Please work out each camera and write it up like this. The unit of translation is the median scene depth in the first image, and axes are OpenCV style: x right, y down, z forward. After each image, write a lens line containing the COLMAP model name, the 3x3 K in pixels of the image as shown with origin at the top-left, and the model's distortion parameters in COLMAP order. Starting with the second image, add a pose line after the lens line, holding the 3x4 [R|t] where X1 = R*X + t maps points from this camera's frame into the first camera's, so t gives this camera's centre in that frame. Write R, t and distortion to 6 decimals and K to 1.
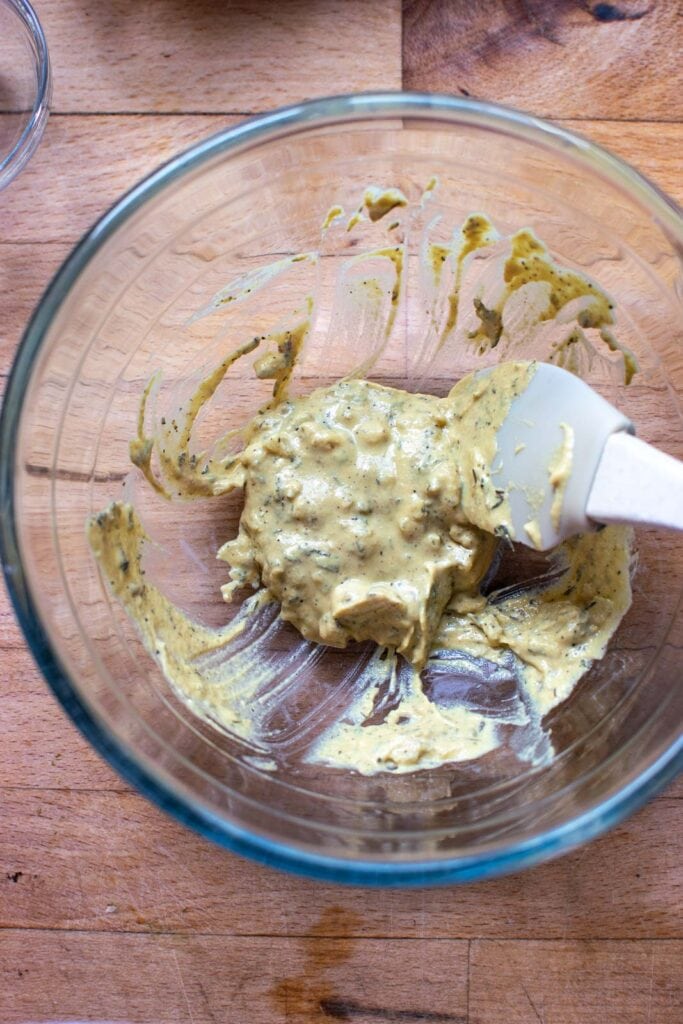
lens RADIAL K [[1668.4, 0, 346.3], [0, 1668.4, 510.5], [0, 0, 1]] dist [-0.192509, 0.000000]
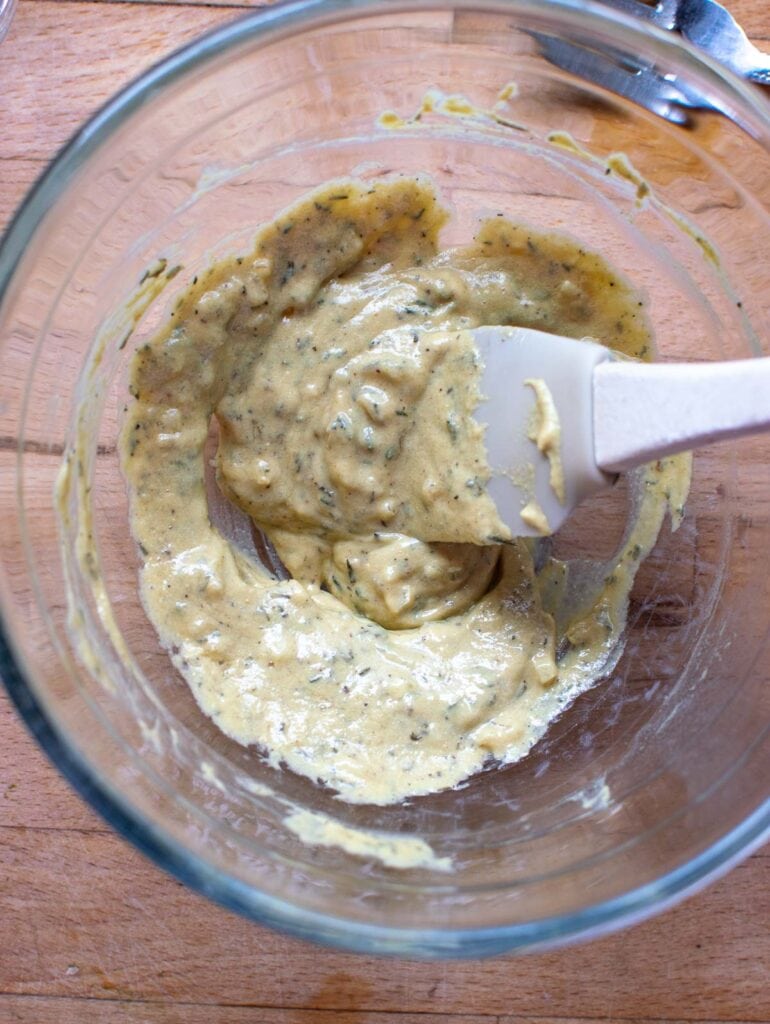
lens RADIAL K [[1527.7, 0, 381.6], [0, 1527.7, 515.5], [0, 0, 1]] dist [-0.124414, 0.000000]
pose [[0.998792, 0.031243, 0.037932, -0.022049], [-0.034235, 0.996129, 0.080967, -0.055860], [-0.035256, -0.082167, 0.995995, 0.249876]]
